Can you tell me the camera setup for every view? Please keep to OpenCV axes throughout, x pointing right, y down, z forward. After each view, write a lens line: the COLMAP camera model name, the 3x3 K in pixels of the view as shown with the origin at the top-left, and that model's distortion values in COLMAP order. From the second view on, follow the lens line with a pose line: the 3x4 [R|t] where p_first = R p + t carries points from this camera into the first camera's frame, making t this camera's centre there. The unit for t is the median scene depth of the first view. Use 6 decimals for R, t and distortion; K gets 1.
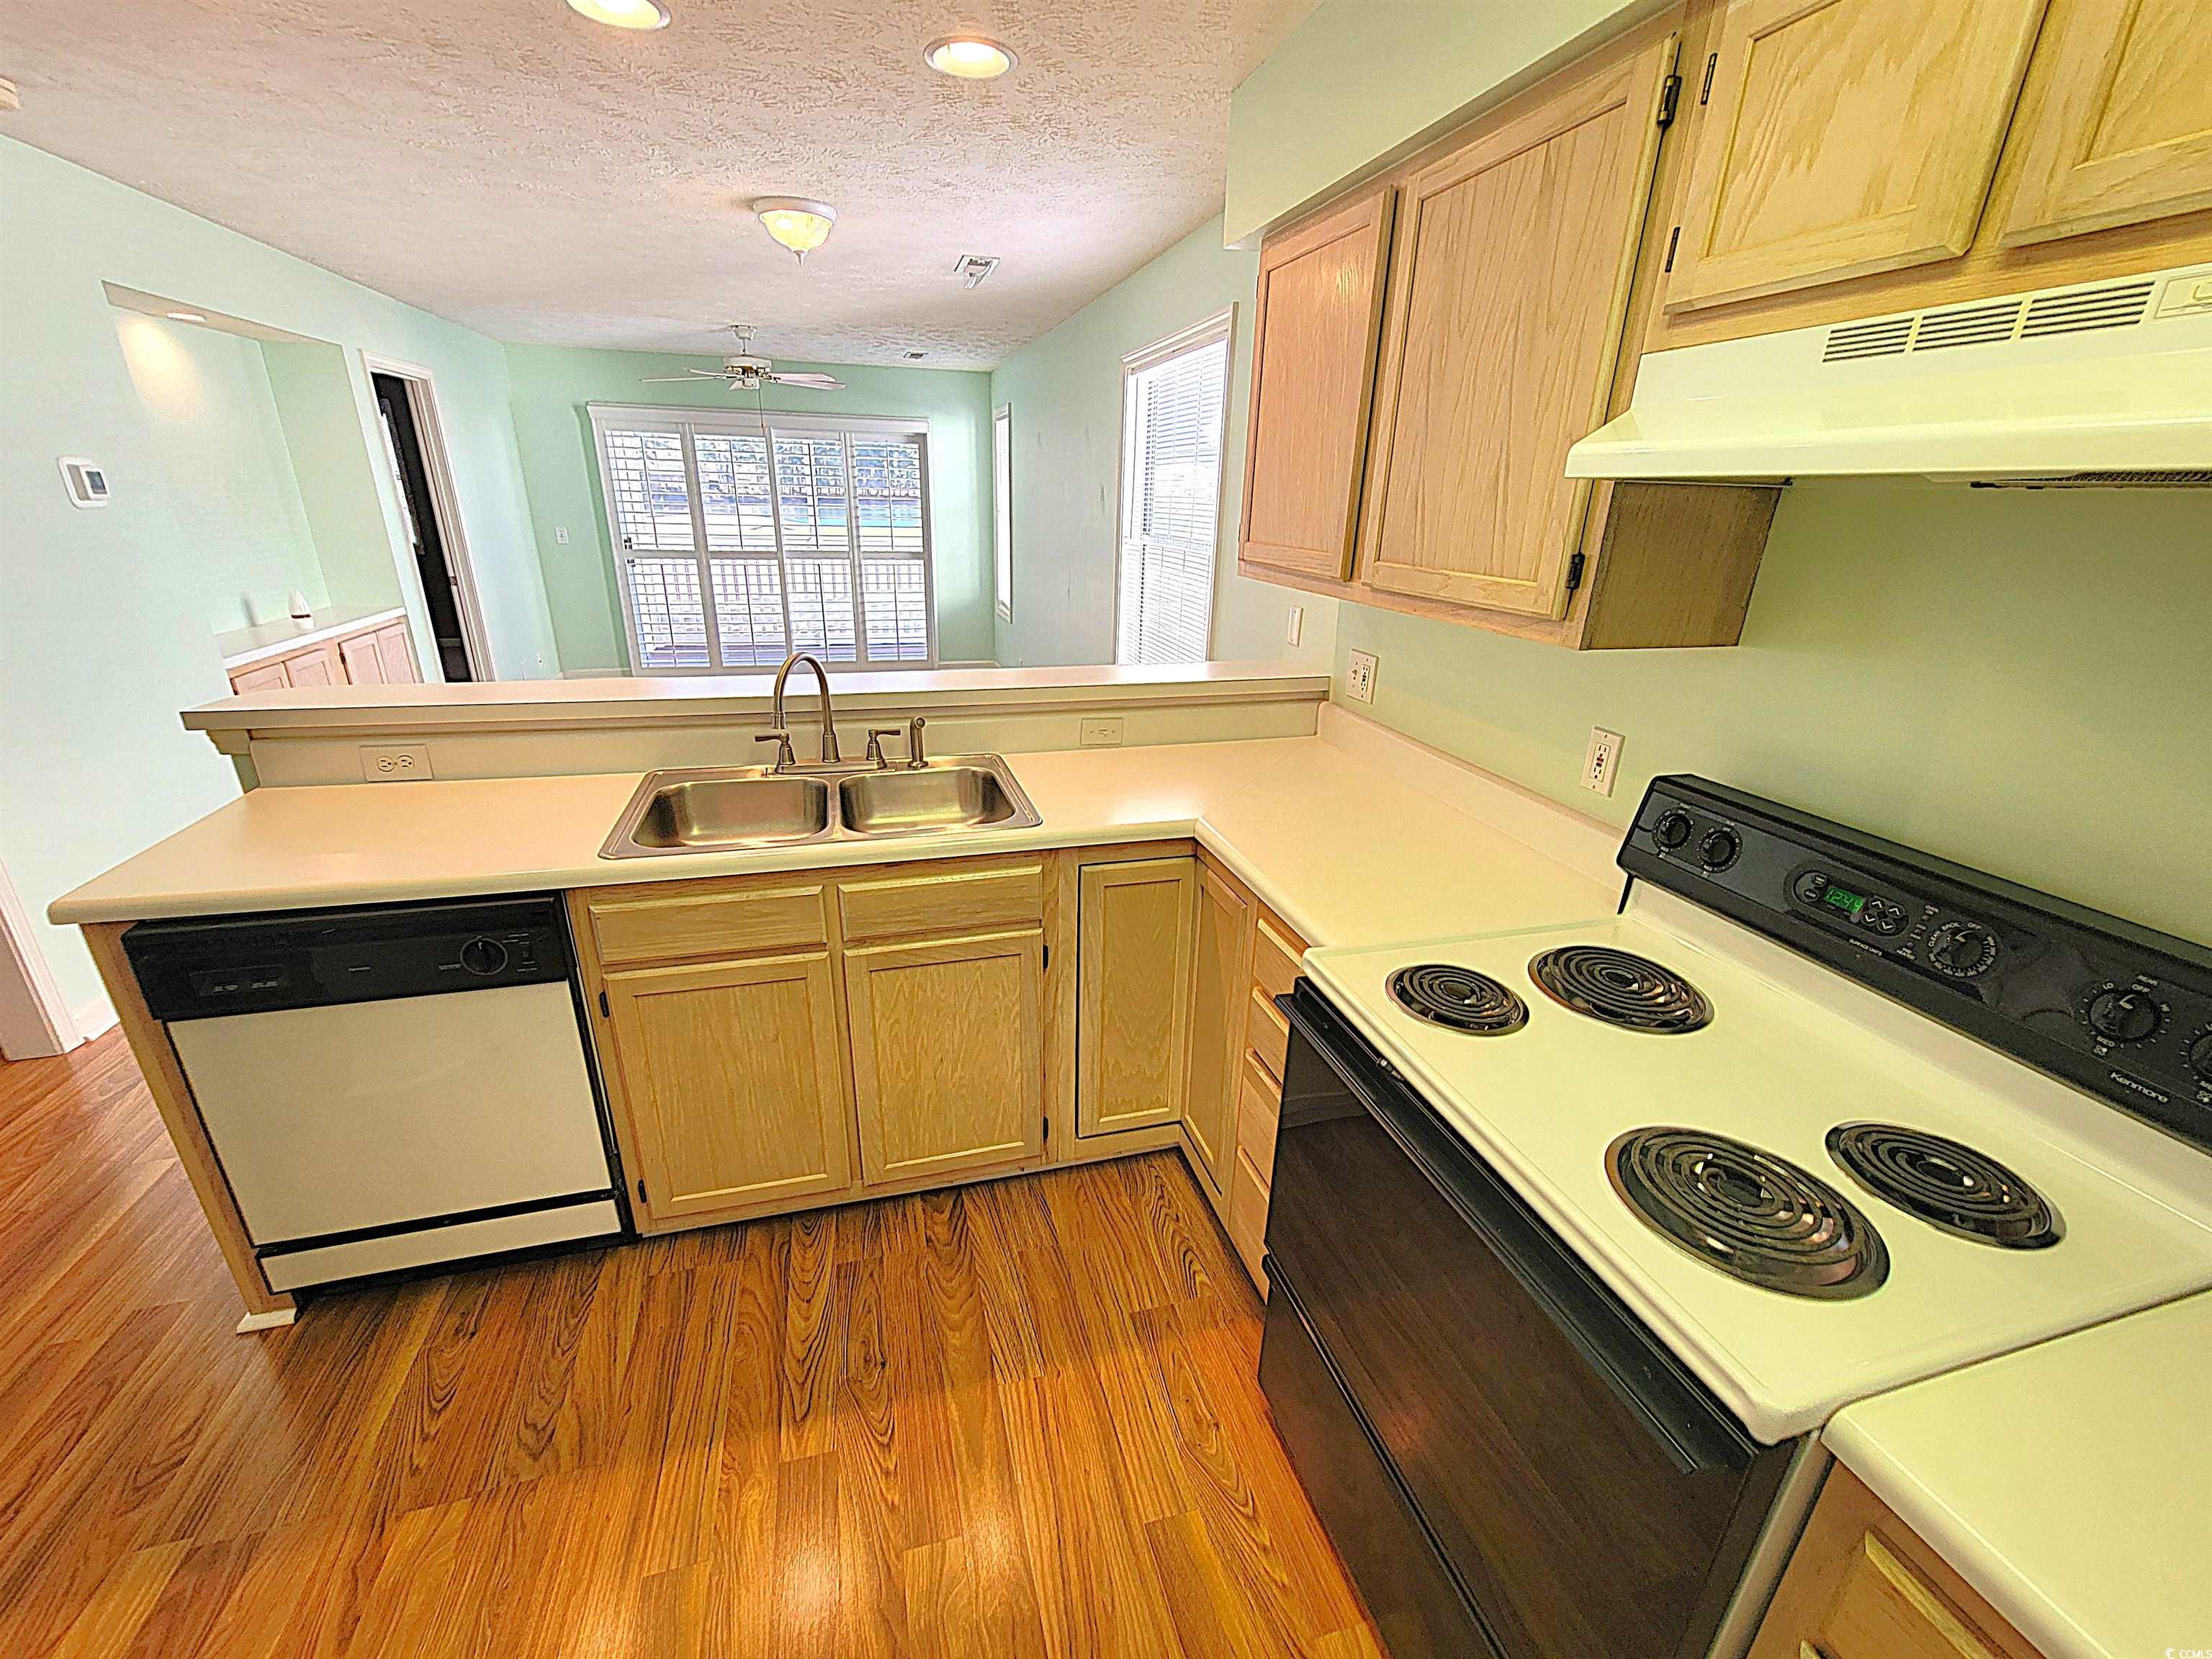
lens RADIAL K [[910.0, 0, 1123.1], [0, 910.0, 846.3], [0, 0, 1]] dist [-0.000530, 0.000168]
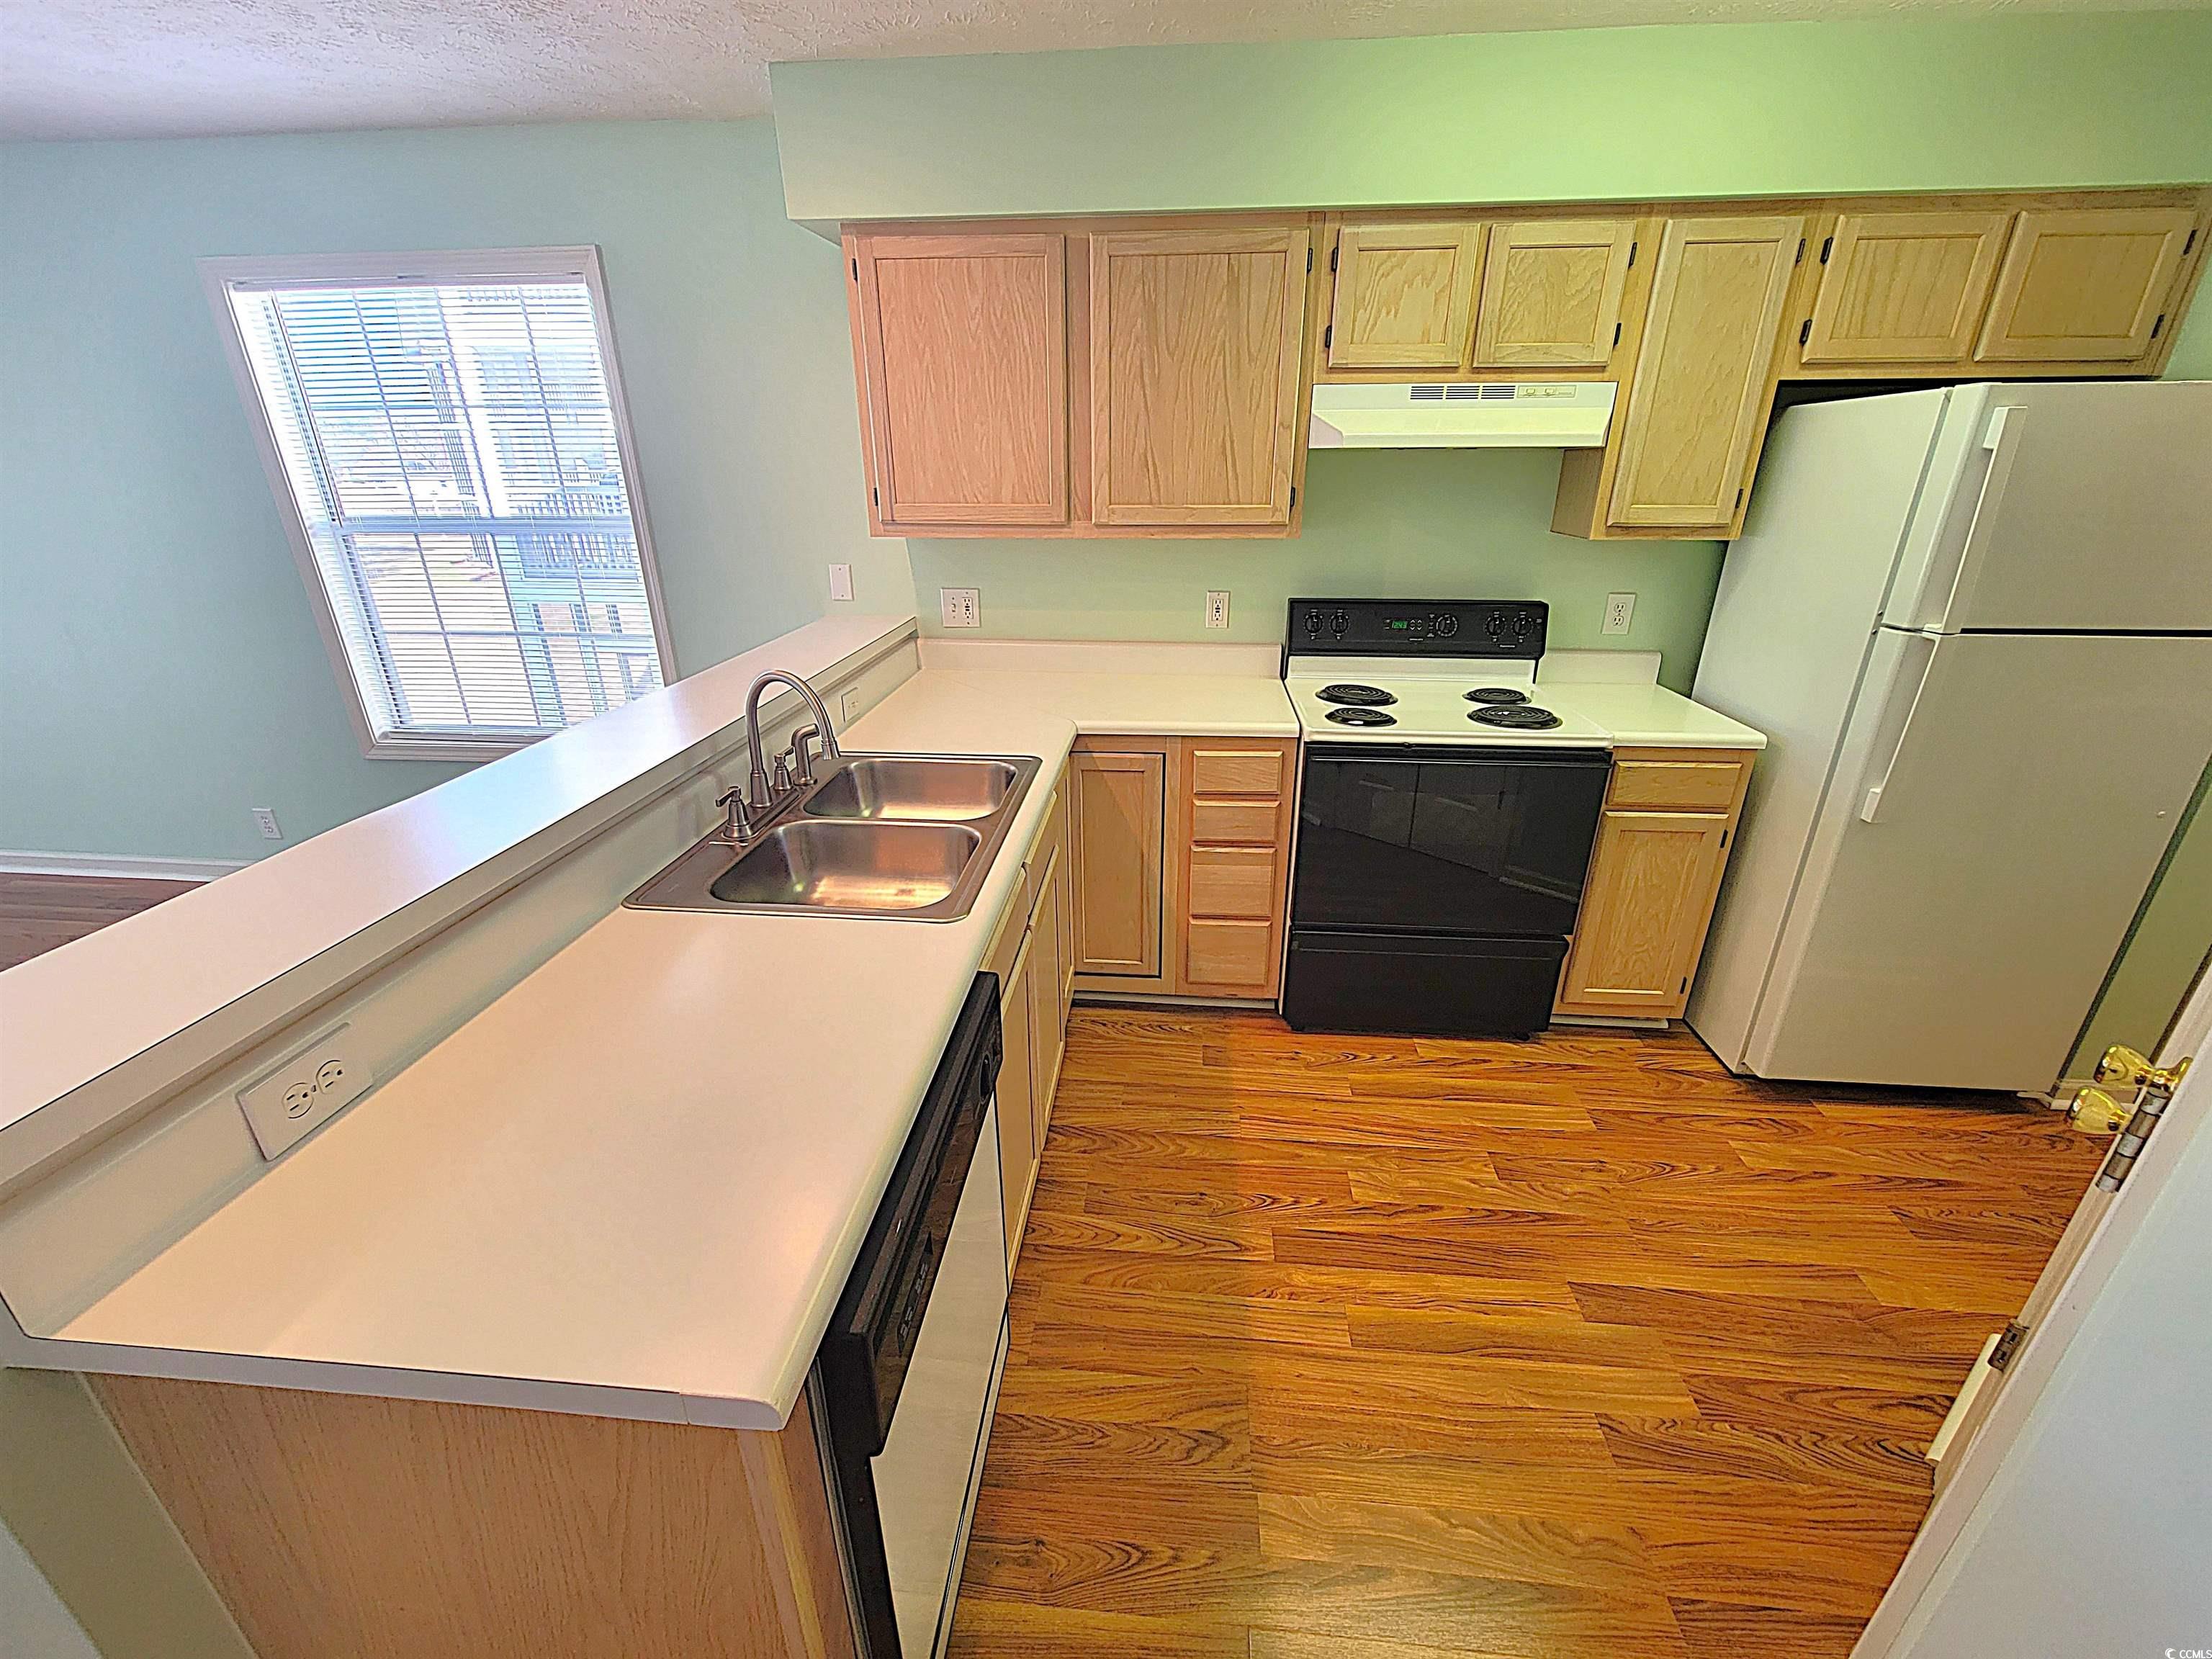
lens RADIAL K [[895.6, 0, 1118.2], [0, 895.6, 827.3], [0, 0, 1]] dist [0.012378, 0.000103]
pose [[0.365731, -0.384911, 0.847398, -1.481983], [0.346237, 0.901397, 0.260006, -0.292513], [-0.863922, 0.198308, 0.462939, 0.581688]]
